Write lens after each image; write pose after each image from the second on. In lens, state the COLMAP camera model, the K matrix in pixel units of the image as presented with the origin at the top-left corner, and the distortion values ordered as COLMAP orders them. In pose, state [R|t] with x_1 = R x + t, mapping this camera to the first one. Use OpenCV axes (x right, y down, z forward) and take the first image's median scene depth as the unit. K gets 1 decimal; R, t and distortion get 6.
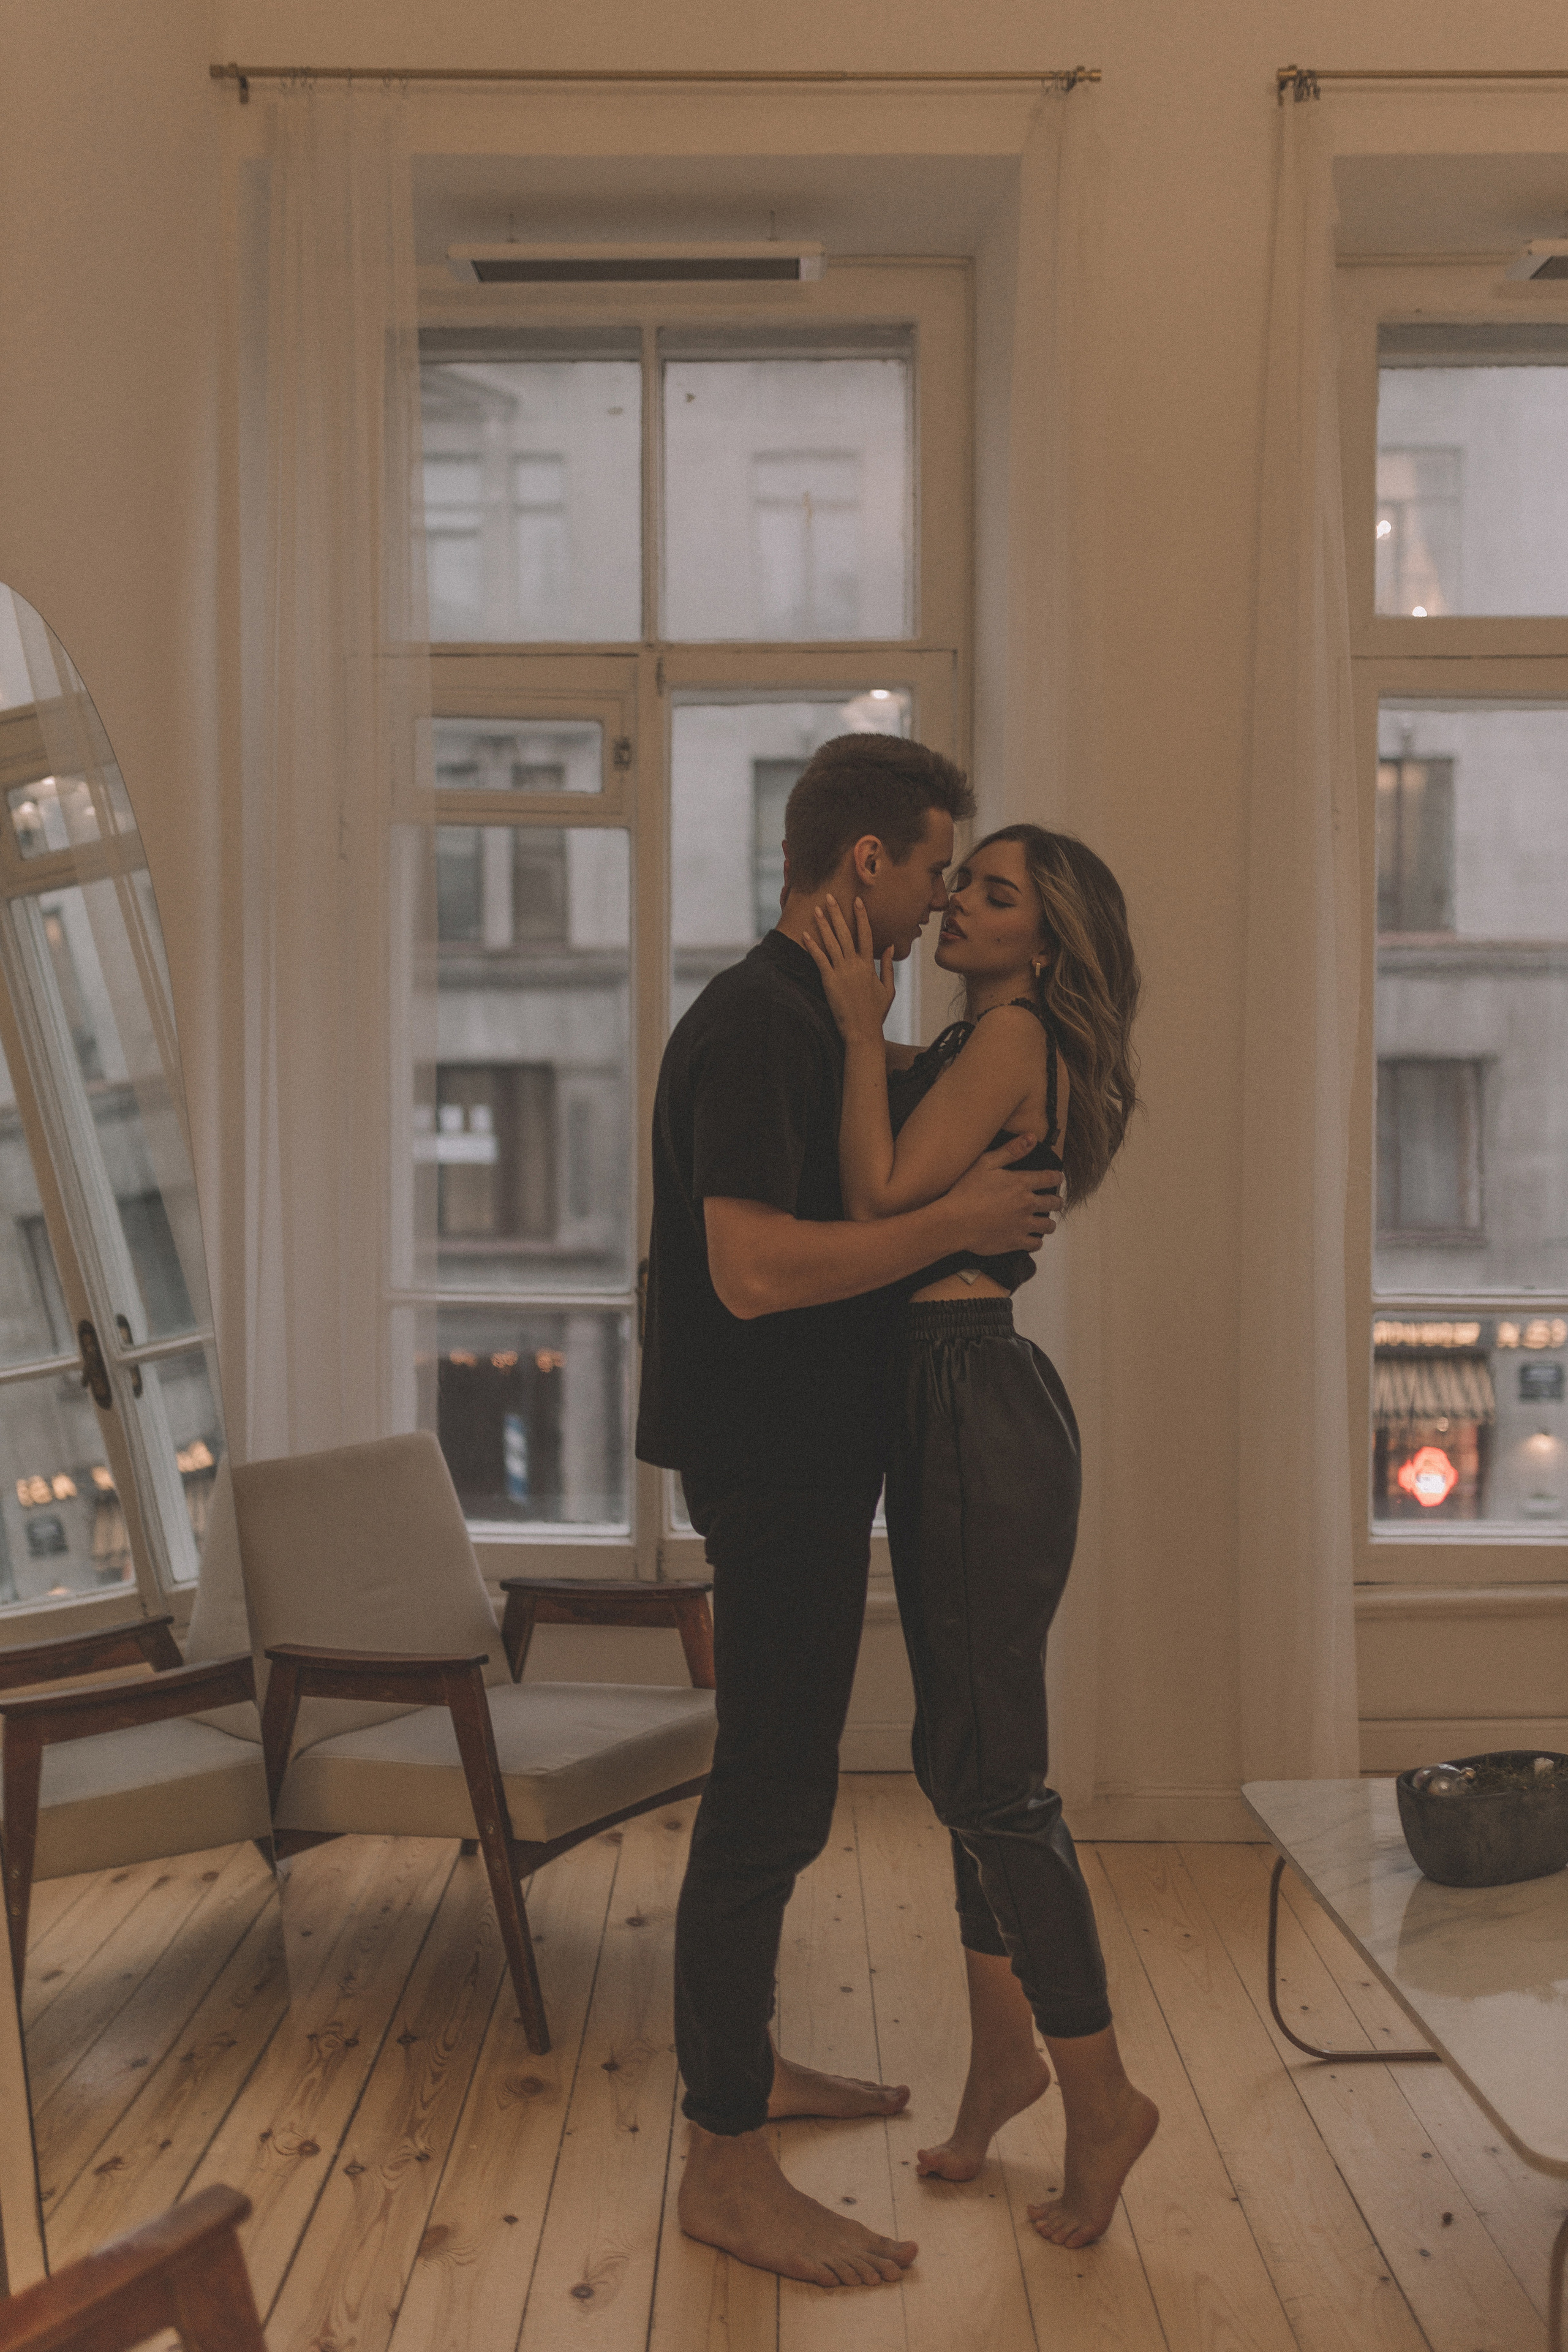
lens RADIAL K [[2392.2, 0, 798.6], [0, 2392.2, 1204.6], [0, 0, 1]] dist [0.005924, 0.000000]
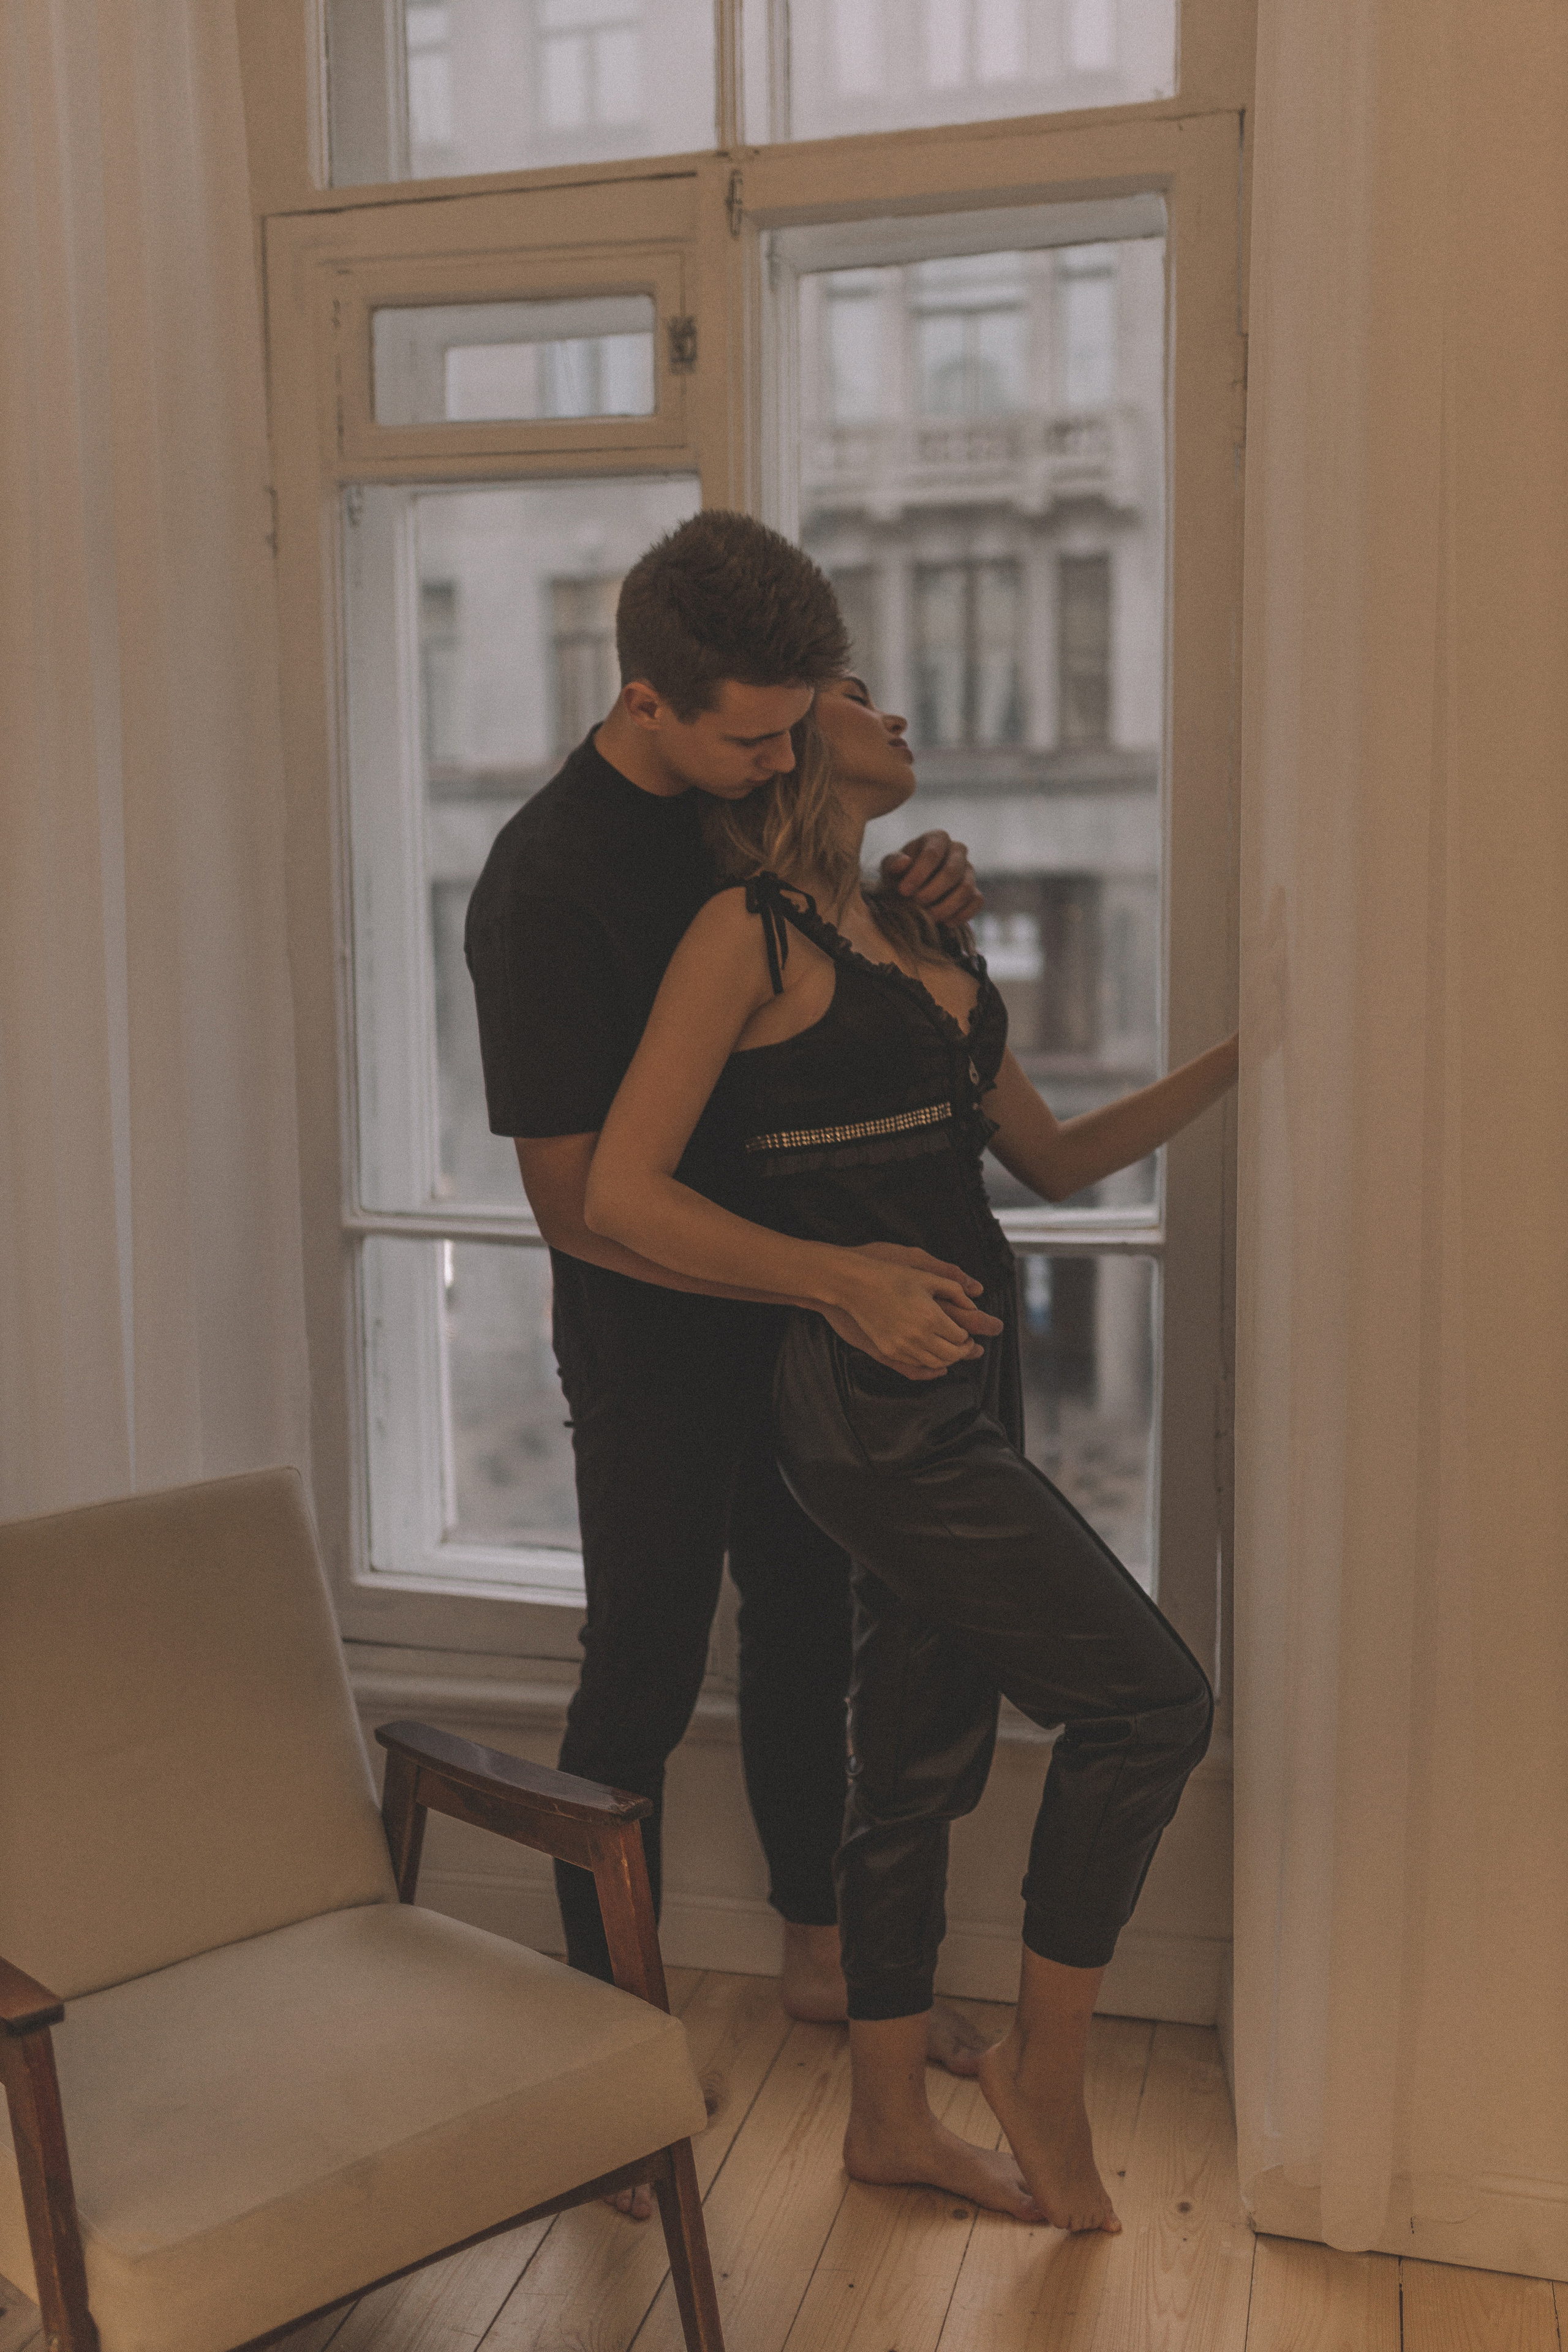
lens RADIAL K [[2195.1, 0, 808.7], [0, 2195.1, 1183.0], [0, 0, 1]] dist [0.001155, 0.000000]
pose [[0.961857, 0.029616, -0.271946, 0.132750], [-0.007693, 0.996657, 0.081331, -0.026249], [0.273446, -0.076136, 0.958870, 0.533984]]
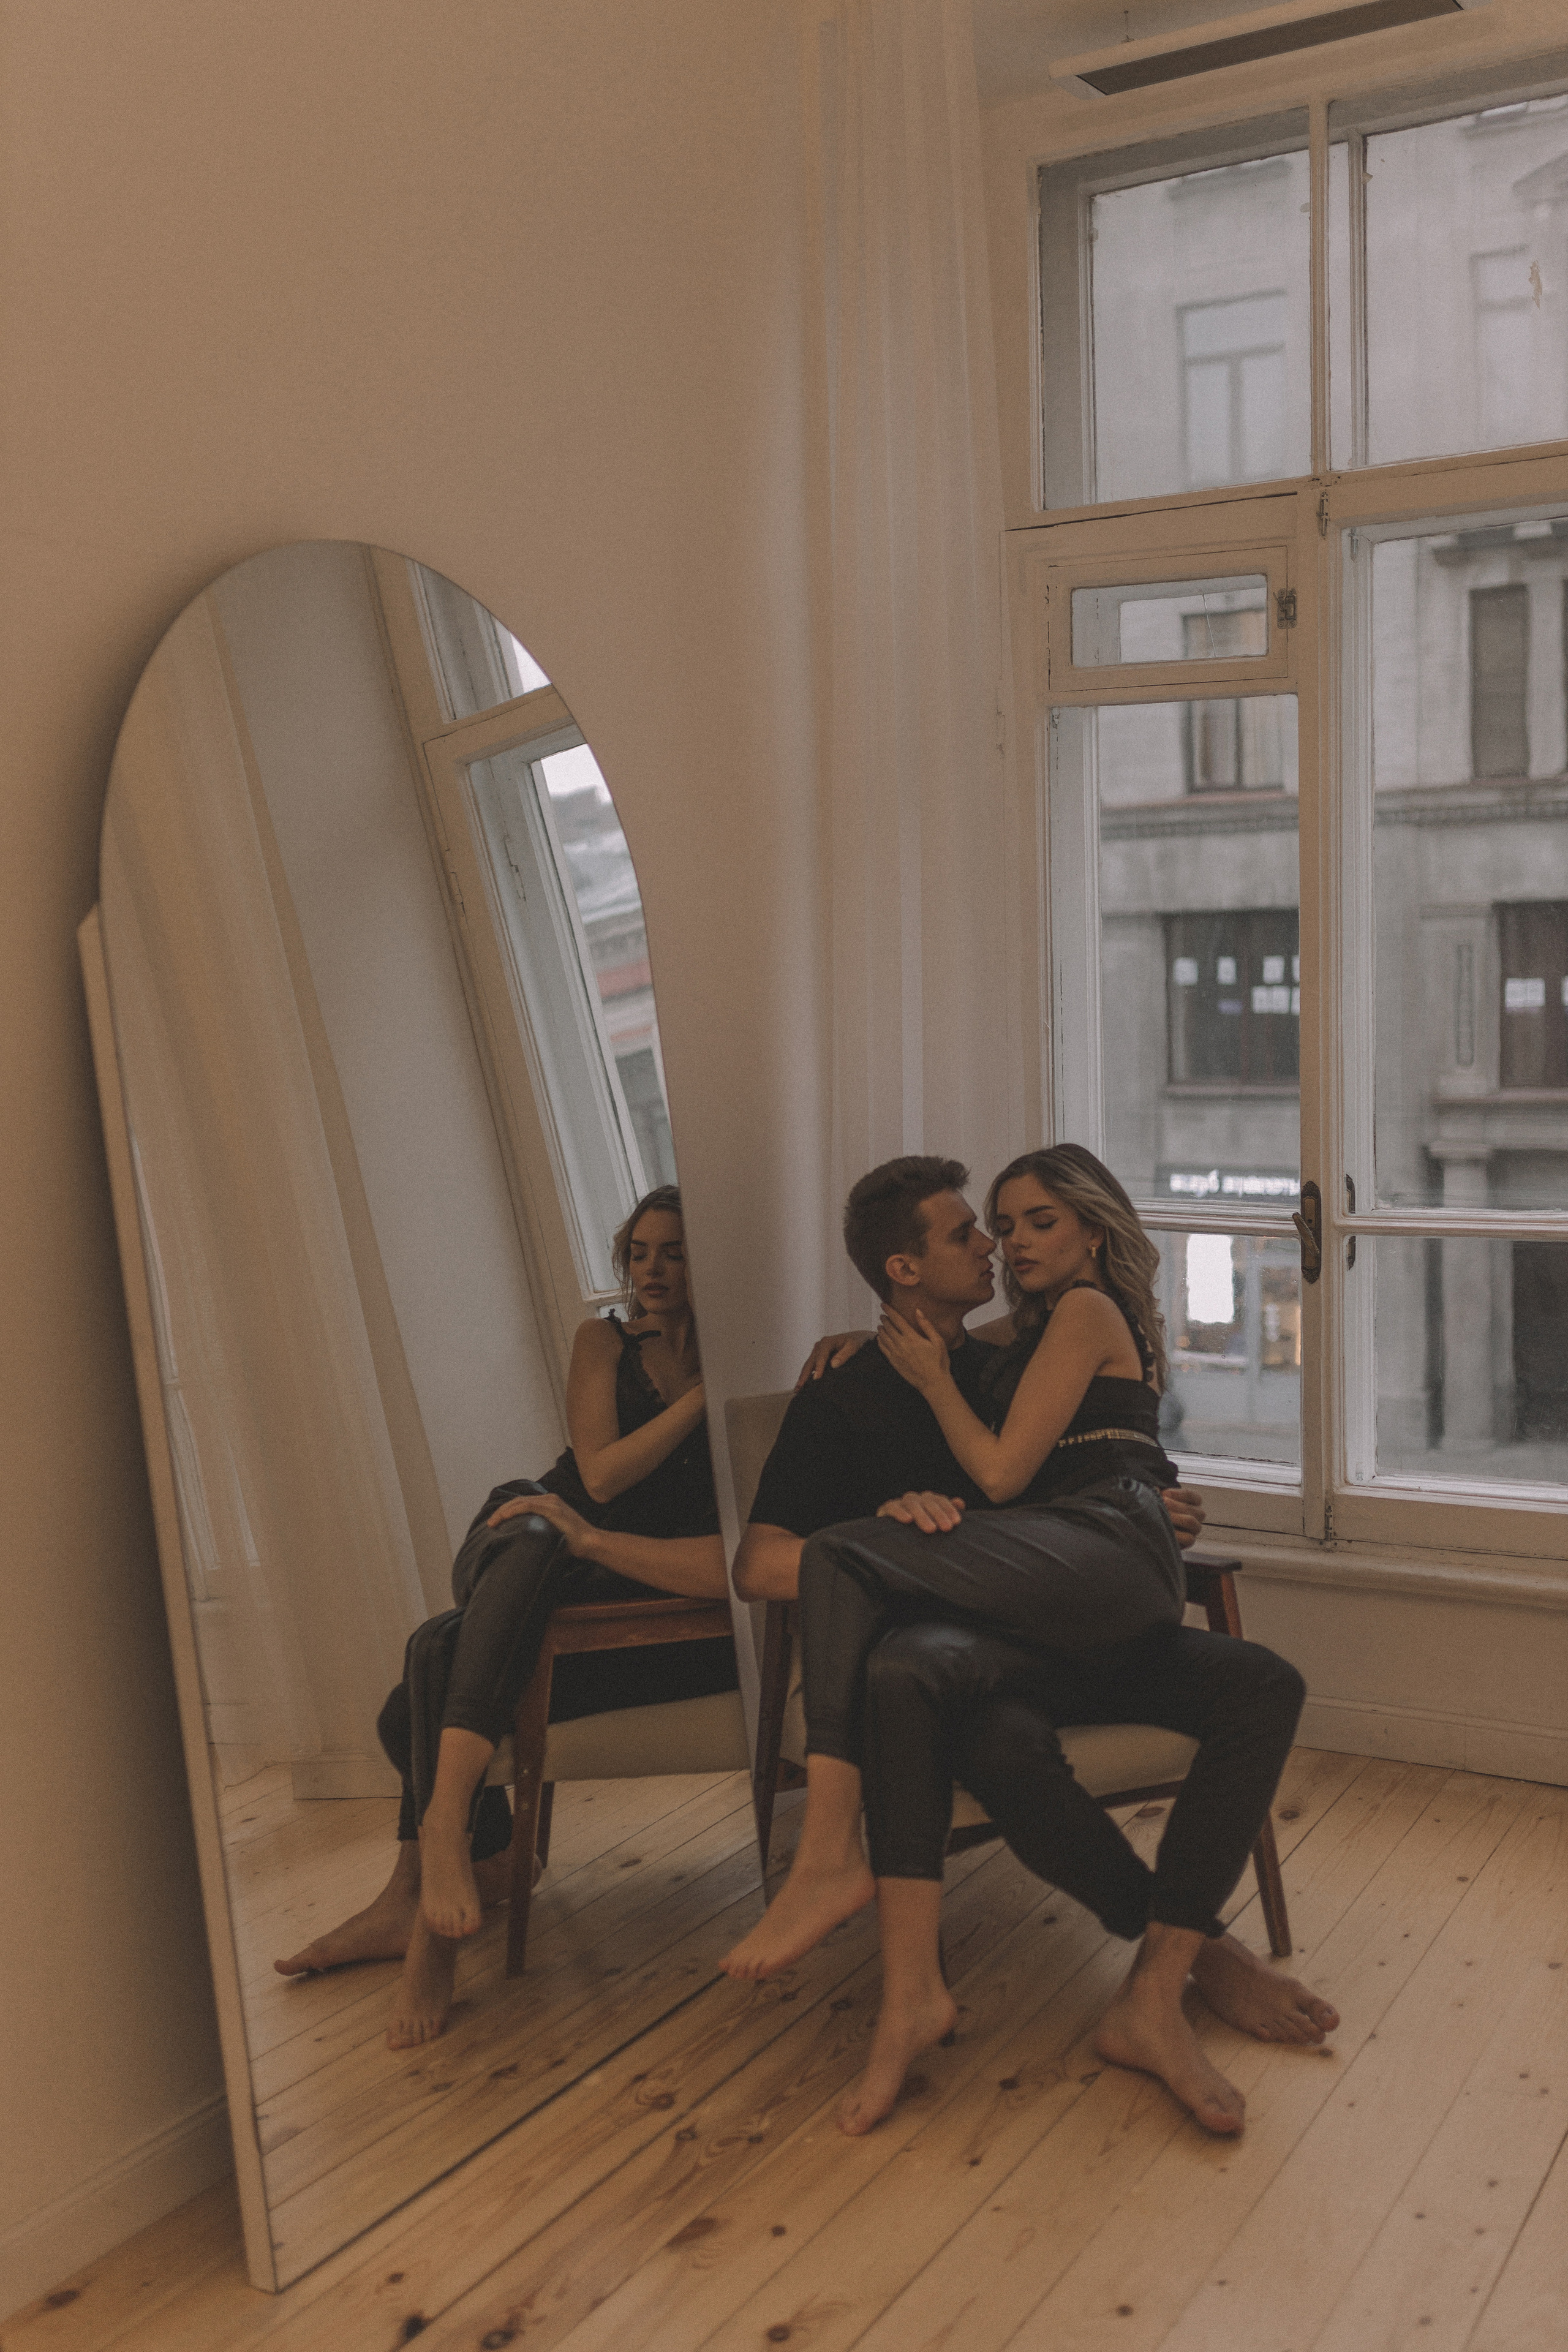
lens RADIAL K [[2392.2, 0, 780.2], [0, 2392.2, 1195.6], [0, 0, 1]] dist [0.005924, 0.000000]
pose [[0.848548, 0.033202, -0.528076, 0.279217], [0.002888, 0.997724, 0.067372, -0.038031], [0.529111, -0.058694, 0.846520, 0.166256]]
